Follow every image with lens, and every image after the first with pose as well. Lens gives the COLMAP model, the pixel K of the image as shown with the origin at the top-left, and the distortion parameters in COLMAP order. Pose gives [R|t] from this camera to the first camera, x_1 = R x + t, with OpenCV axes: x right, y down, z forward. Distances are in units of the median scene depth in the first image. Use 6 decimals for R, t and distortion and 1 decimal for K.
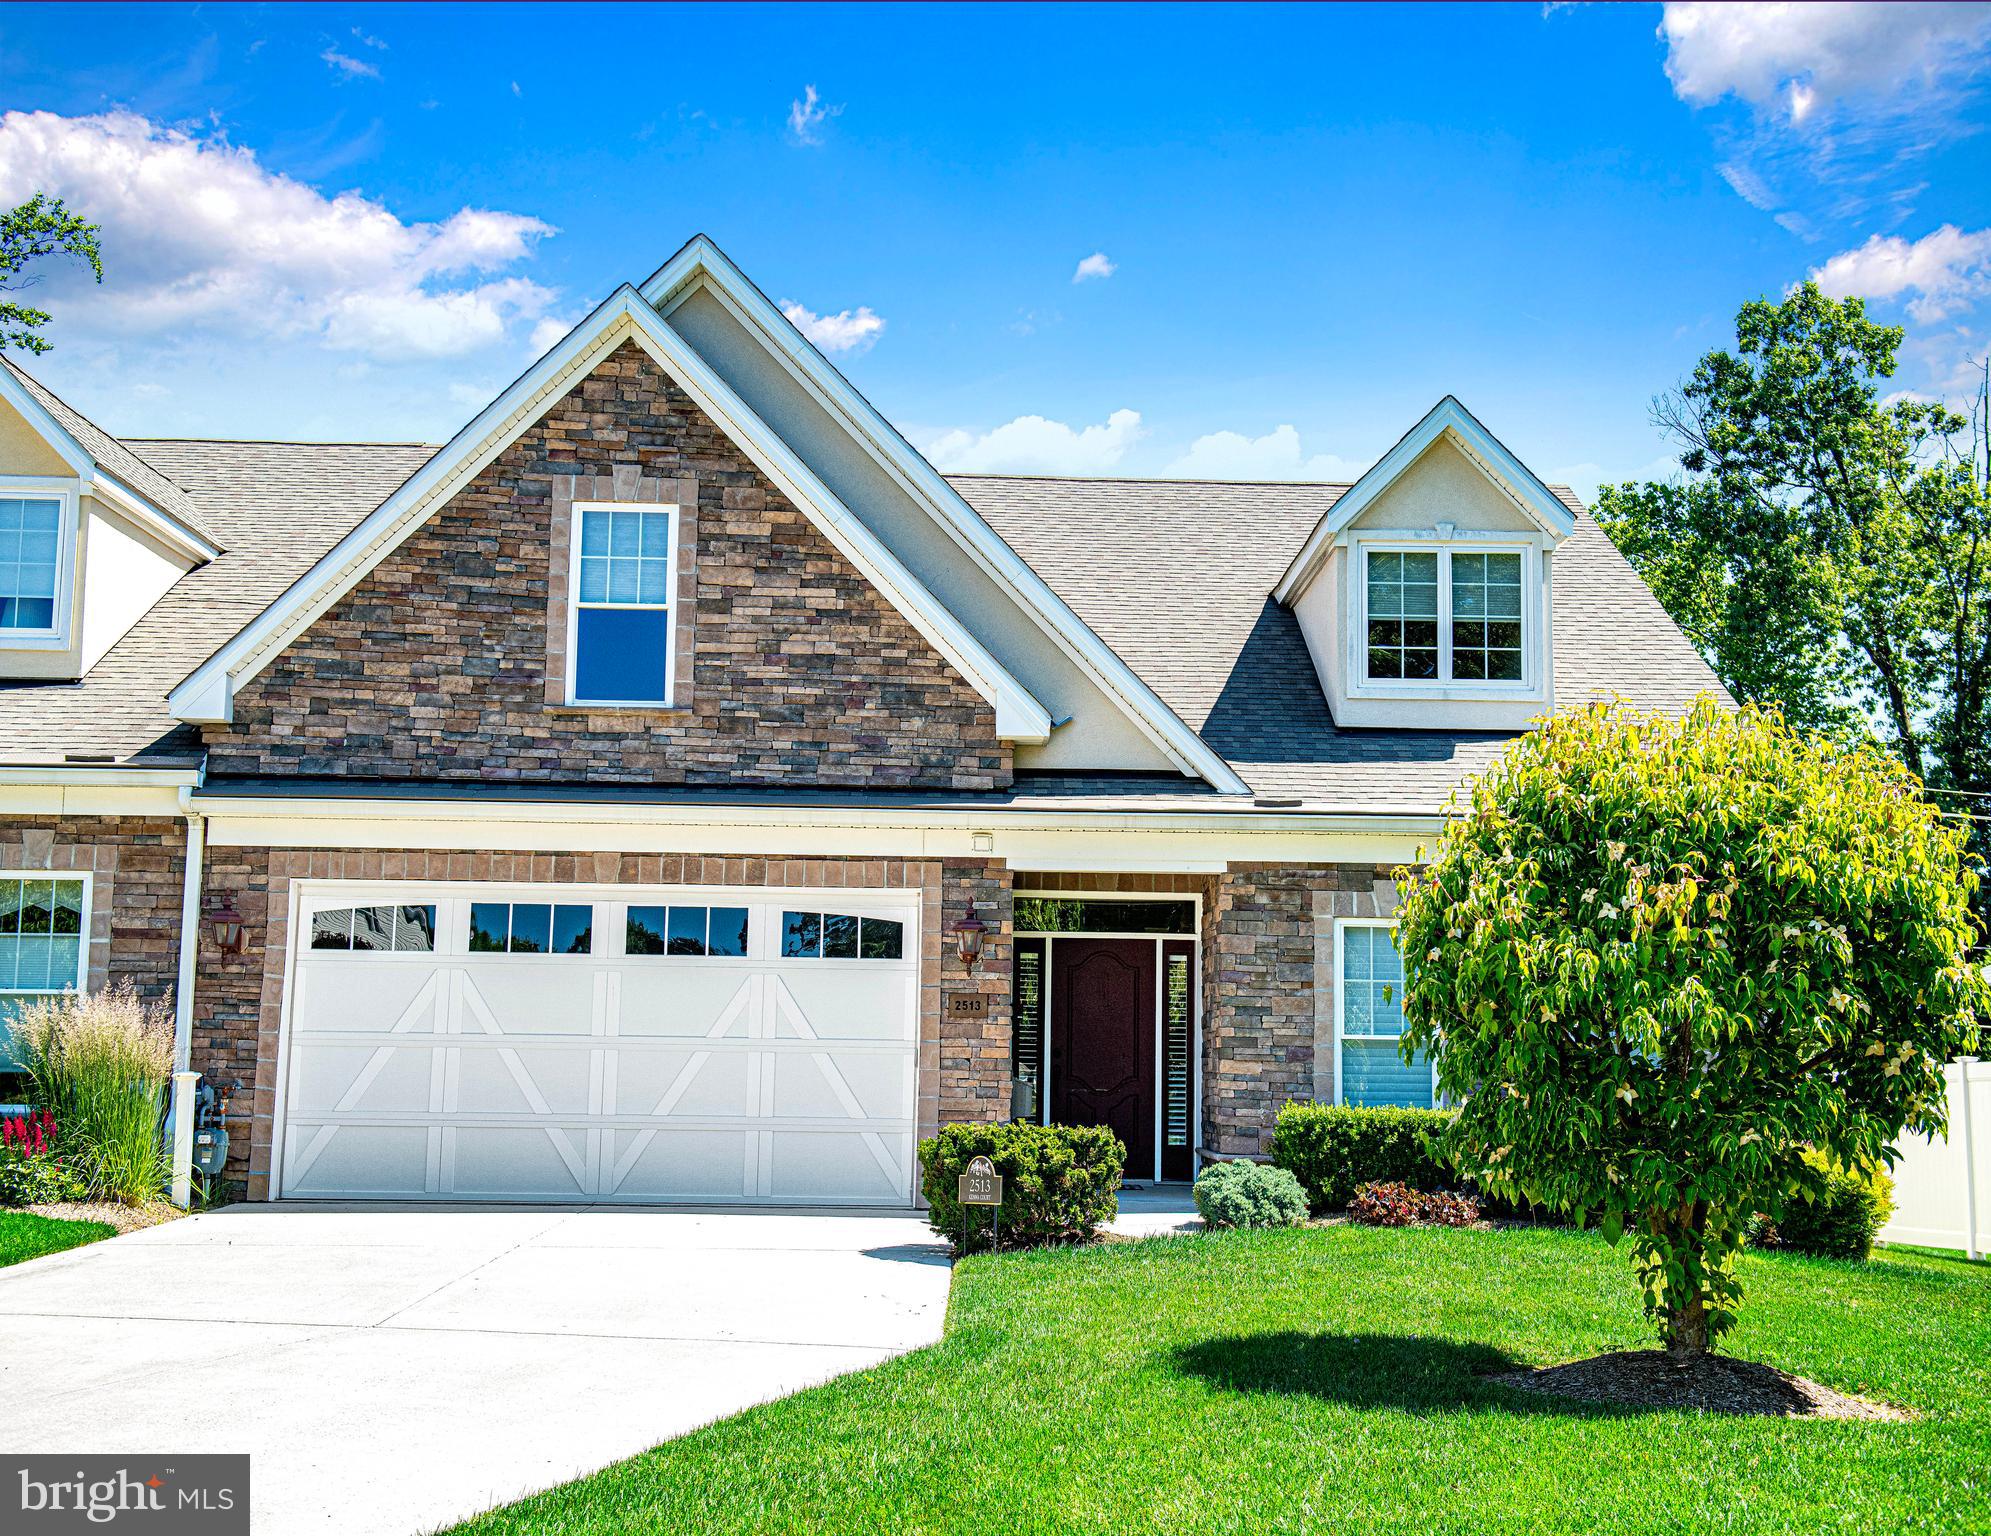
lens RADIAL K [[2481.8, 0, 1007.3], [0, 2481.8, 759.5], [0, 0, 1]] dist [0.056229, 0.000000]
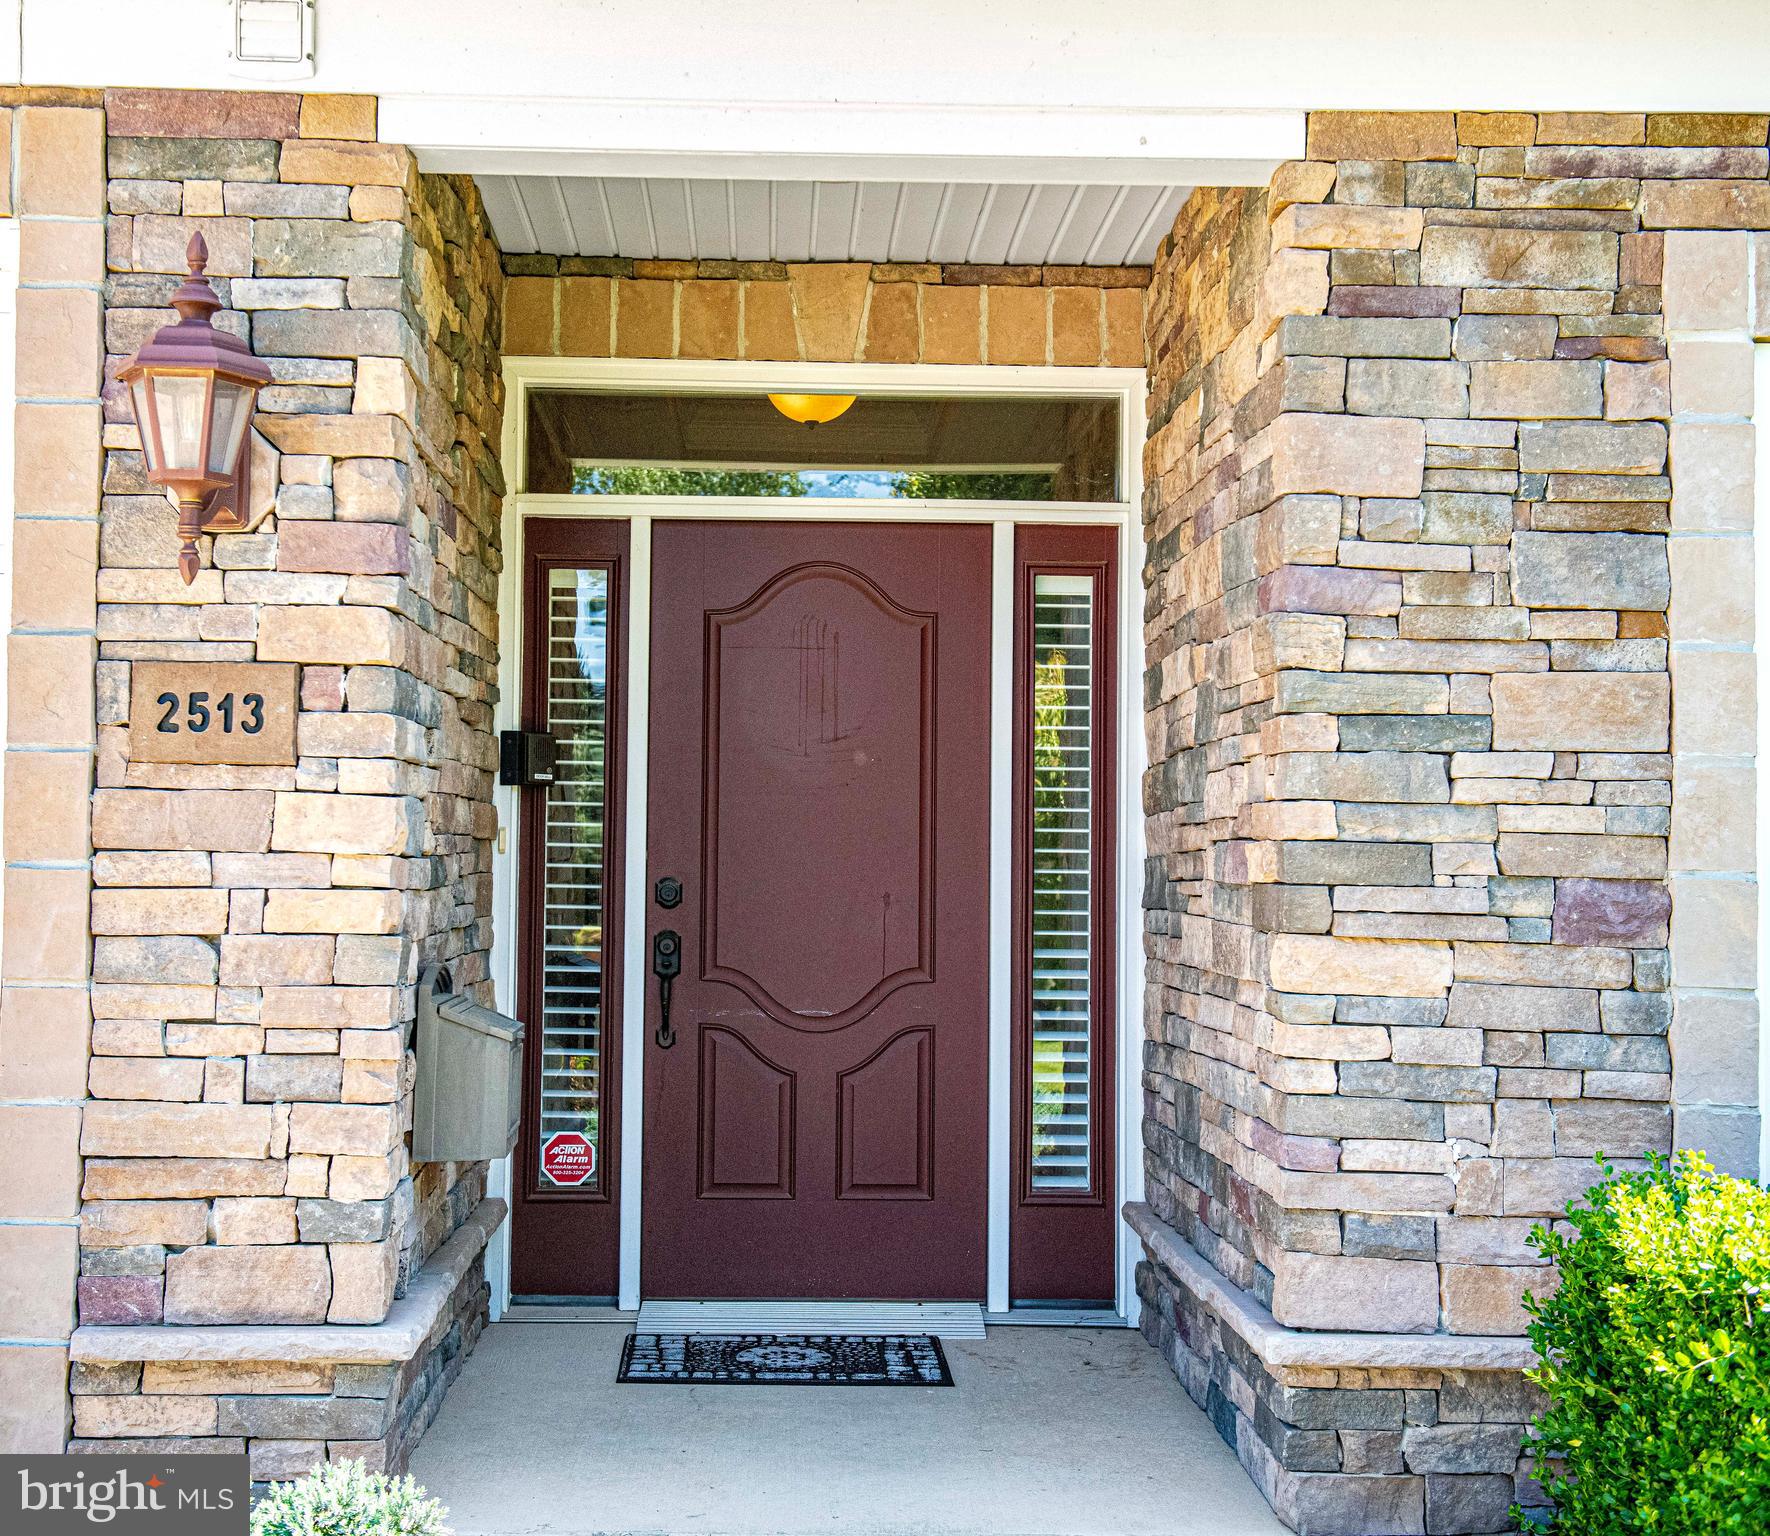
lens RADIAL K [[2350.2, 0, 822.5], [0, 2350.2, 759.6], [0, 0, 1]] dist [0.063705, 0.000000]
pose [[0.999987, -0.003512, 0.003813, 0.040875], [0.003195, 0.996771, 0.080237, 0.084798], [-0.004082, -0.080223, 0.996769, 0.768016]]
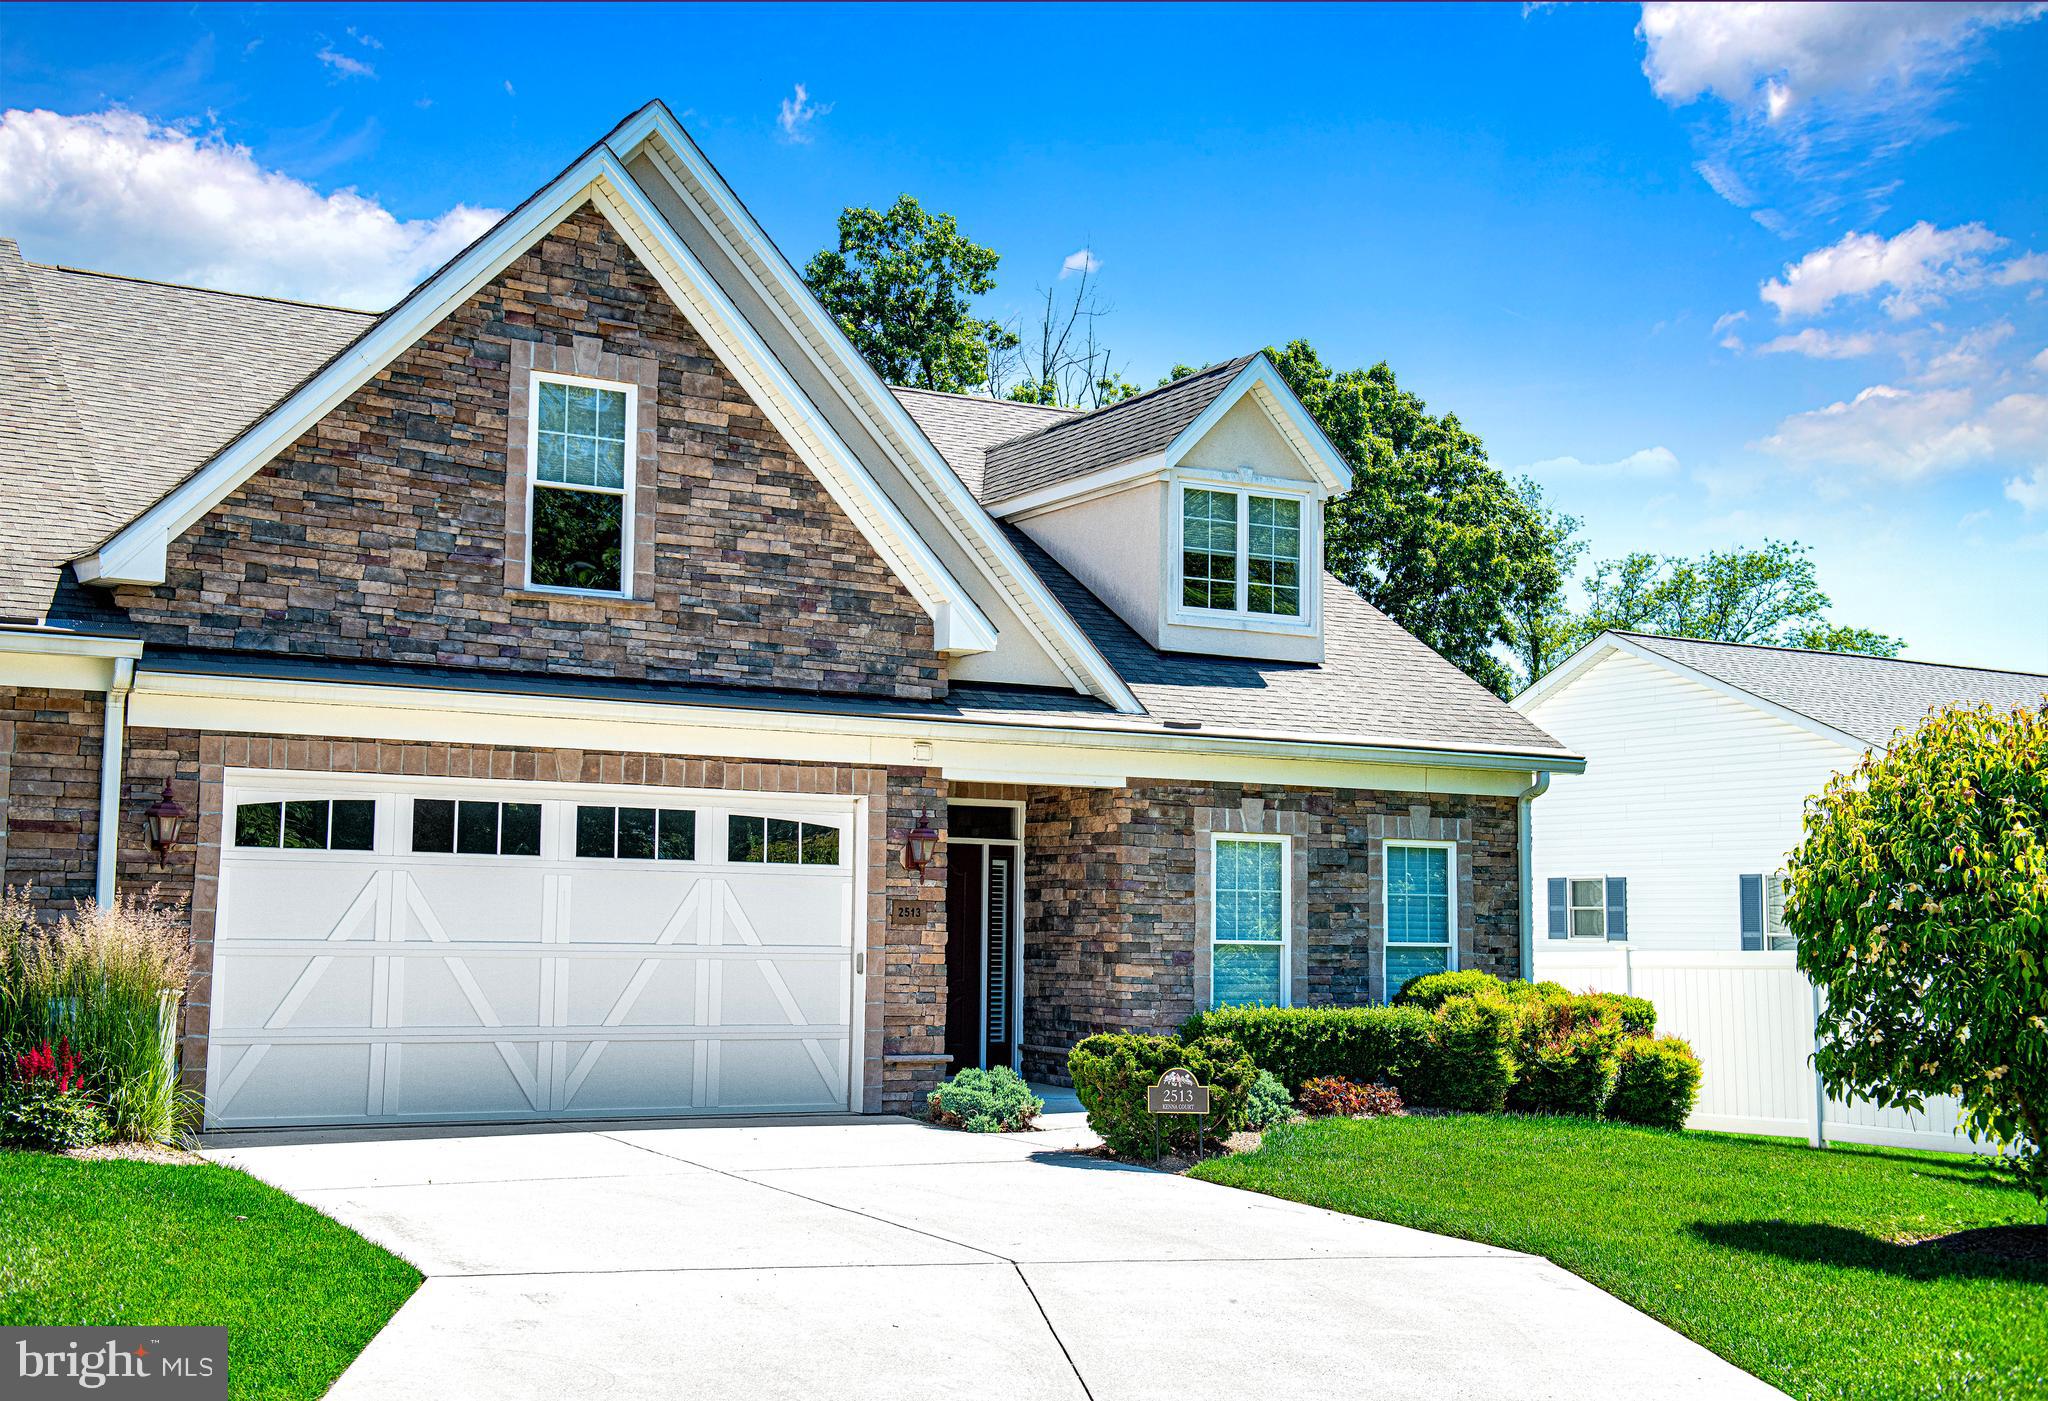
lens RADIAL K [[2529.9, 0, 1020.7], [0, 2529.9, 701.2], [0, 0, 1]] dist [0.094858, 0.000000]
pose [[0.879356, 0.042941, 0.474225, -0.465270], [-0.060552, 0.997924, 0.021919, -0.012276], [-0.472300, -0.047990, 0.880131, 0.071745]]
